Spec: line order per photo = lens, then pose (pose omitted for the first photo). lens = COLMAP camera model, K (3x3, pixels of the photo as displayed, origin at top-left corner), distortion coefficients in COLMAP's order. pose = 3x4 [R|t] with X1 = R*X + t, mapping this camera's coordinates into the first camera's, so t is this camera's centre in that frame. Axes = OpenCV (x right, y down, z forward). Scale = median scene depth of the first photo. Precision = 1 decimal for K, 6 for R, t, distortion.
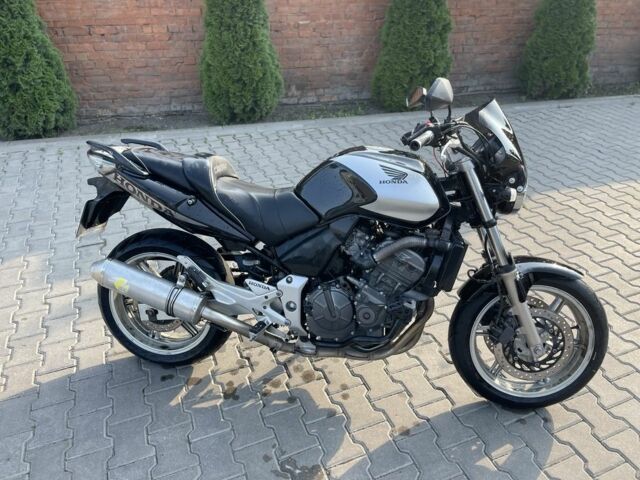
lens RADIAL K [[485.3, 0, 320.8], [0, 485.3, 238.2], [0, 0, 1]] dist [0.080920, -0.109225]
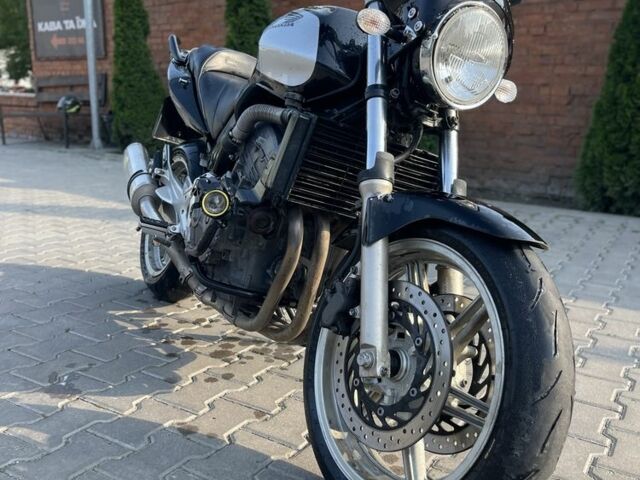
lens RADIAL K [[645.4, 0, 313.0], [0, 645.4, 245.7], [0, 0, 1]] dist [0.028260, 0.009580]
pose [[0.589120, 0.195219, -0.784109, 0.787297], [-0.433108, 0.895500, -0.102453, 0.194732], [0.682169, 0.399961, 0.612108, 0.497531]]
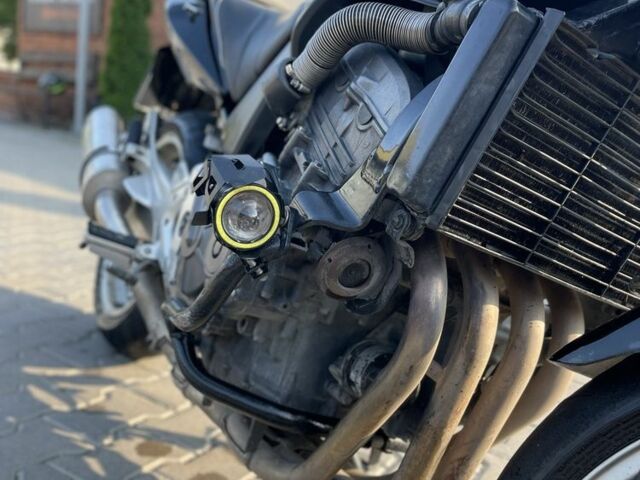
lens RADIAL K [[645.4, 0, 313.0], [0, 645.4, 245.7], [0, 0, 1]] dist [0.028260, 0.009580]
pose [[0.588912, 0.235881, -0.773009, 0.400315], [-0.519109, 0.843478, -0.138095, 0.162043], [0.619442, 0.482602, 0.619182, 0.685889]]
